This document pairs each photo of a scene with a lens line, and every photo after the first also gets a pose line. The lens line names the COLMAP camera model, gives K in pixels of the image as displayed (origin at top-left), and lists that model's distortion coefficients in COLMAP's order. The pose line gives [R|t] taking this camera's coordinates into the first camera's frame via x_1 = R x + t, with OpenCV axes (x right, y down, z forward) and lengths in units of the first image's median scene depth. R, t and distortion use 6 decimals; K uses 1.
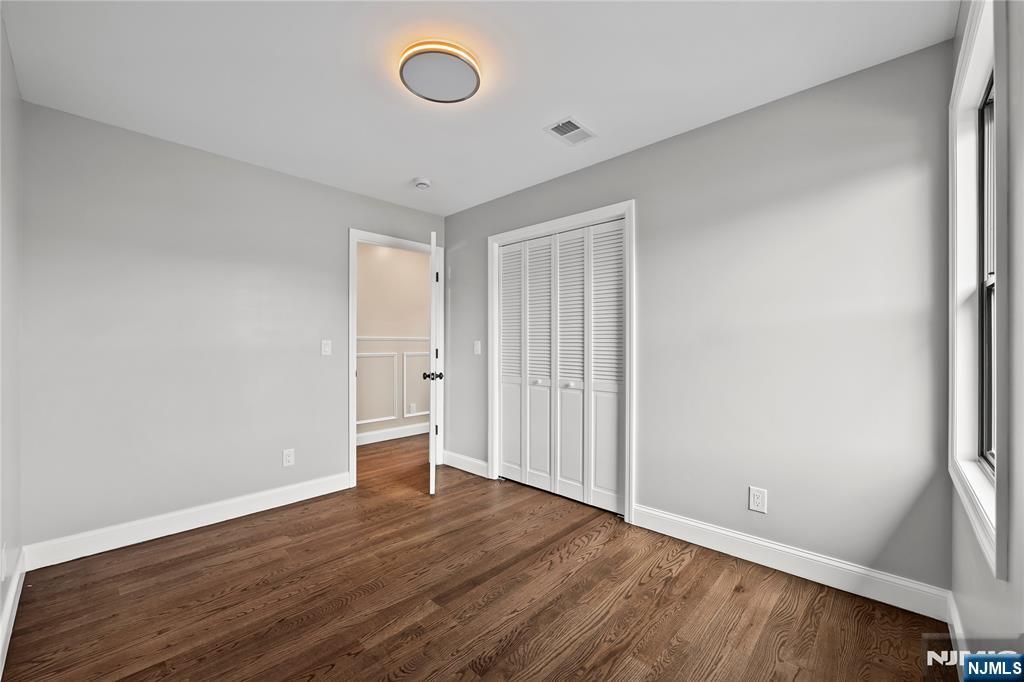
lens RADIAL K [[412.5, 0, 505.0], [0, 412.5, 345.7], [0, 0, 1]] dist [-0.000973, -0.000678]
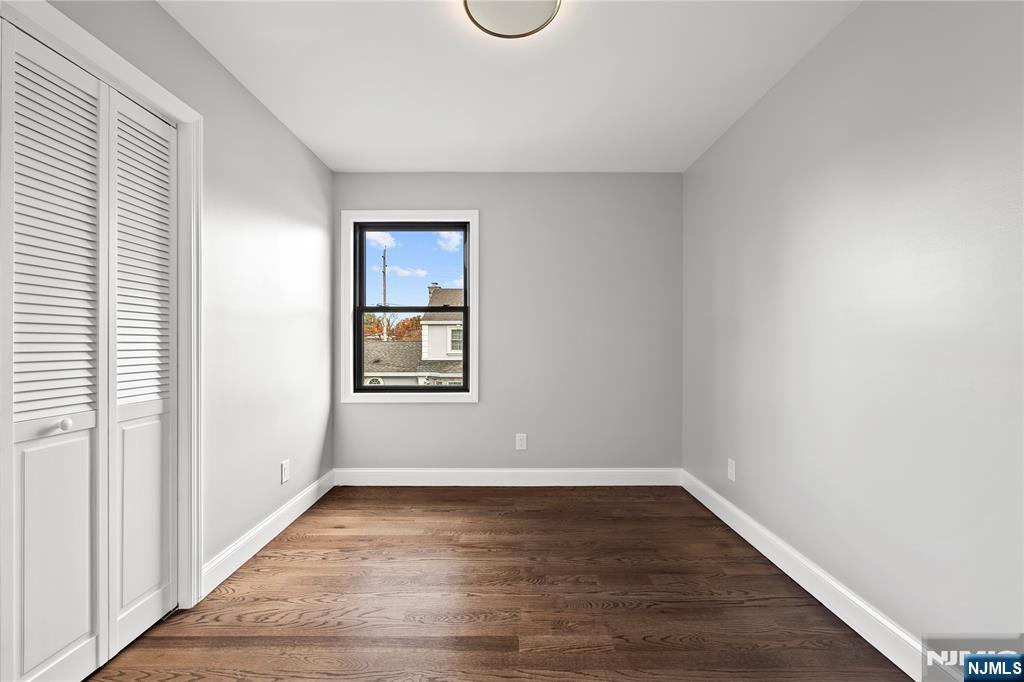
lens RADIAL K [[412.5, 0, 505.0], [0, 412.5, 345.7], [0, 0, 1]] dist [-0.000973, -0.000678]
pose [[-0.688839, -0.007043, 0.724880, -0.707411], [0.000981, 0.999943, 0.010648, 0.015396], [-0.724913, 0.008046, -0.688793, 1.502240]]
